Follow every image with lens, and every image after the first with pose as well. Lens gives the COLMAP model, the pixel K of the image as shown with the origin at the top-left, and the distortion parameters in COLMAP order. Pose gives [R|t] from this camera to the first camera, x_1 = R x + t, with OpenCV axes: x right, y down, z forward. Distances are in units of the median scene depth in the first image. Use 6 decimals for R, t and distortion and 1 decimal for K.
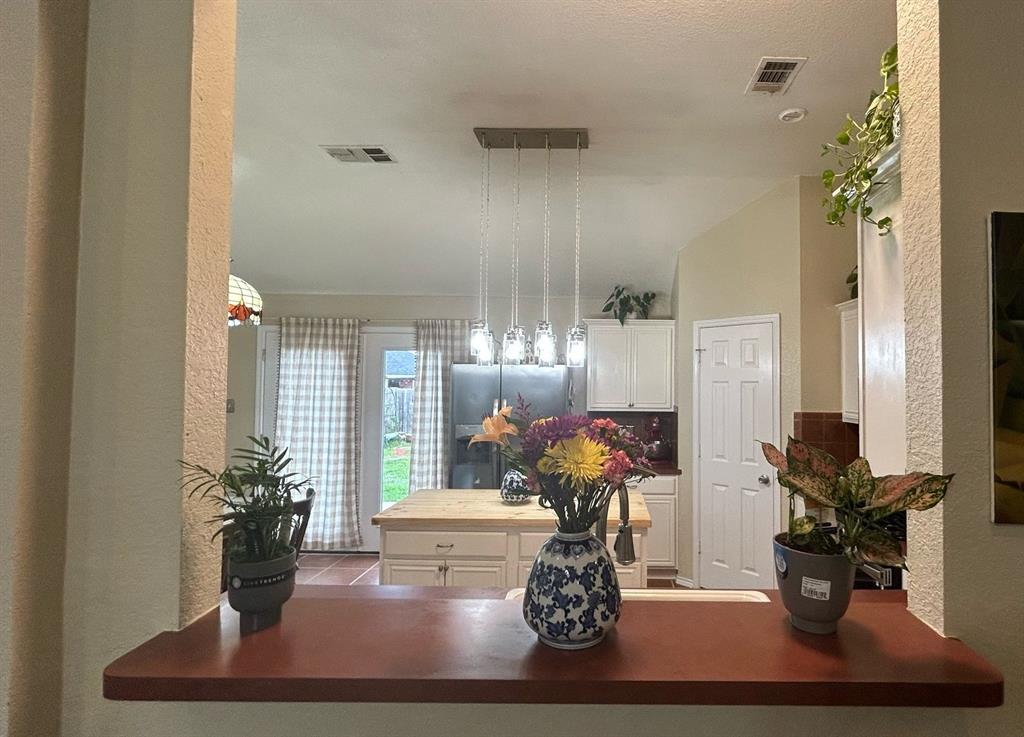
lens RADIAL K [[554.7, 0, 582.9], [0, 554.7, 369.5], [0, 0, 1]] dist [-0.029002, -0.000052]
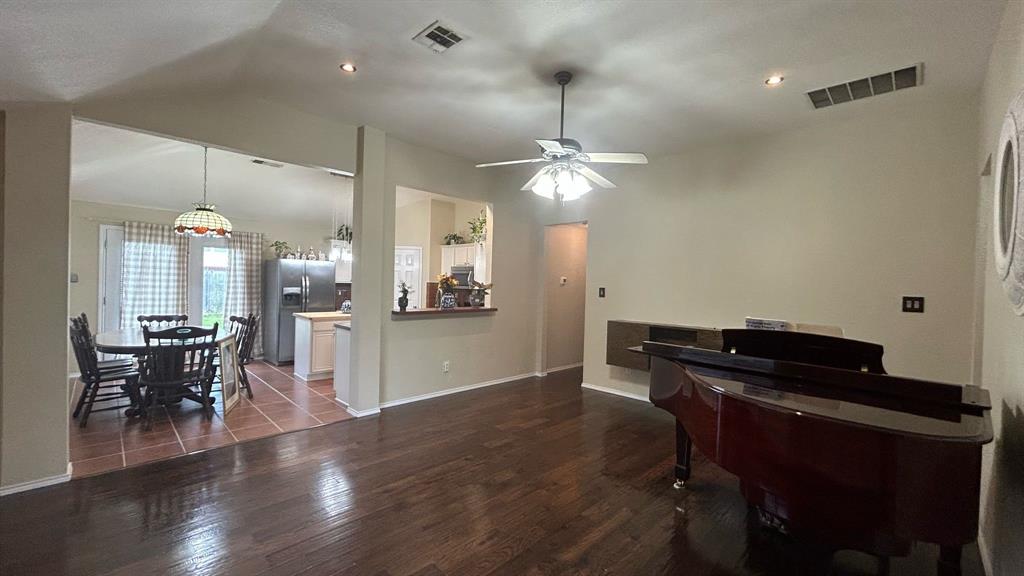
lens RADIAL K [[416.2, 0, 511.0], [0, 416.2, 287.0], [0, 0, 1]] dist [-0.000311, 0.000204]
pose [[0.709526, 0.003447, 0.704671, -0.609886], [-0.039212, 0.998632, 0.034598, 0.006967], [-0.703587, -0.052180, 0.708690, -0.617986]]
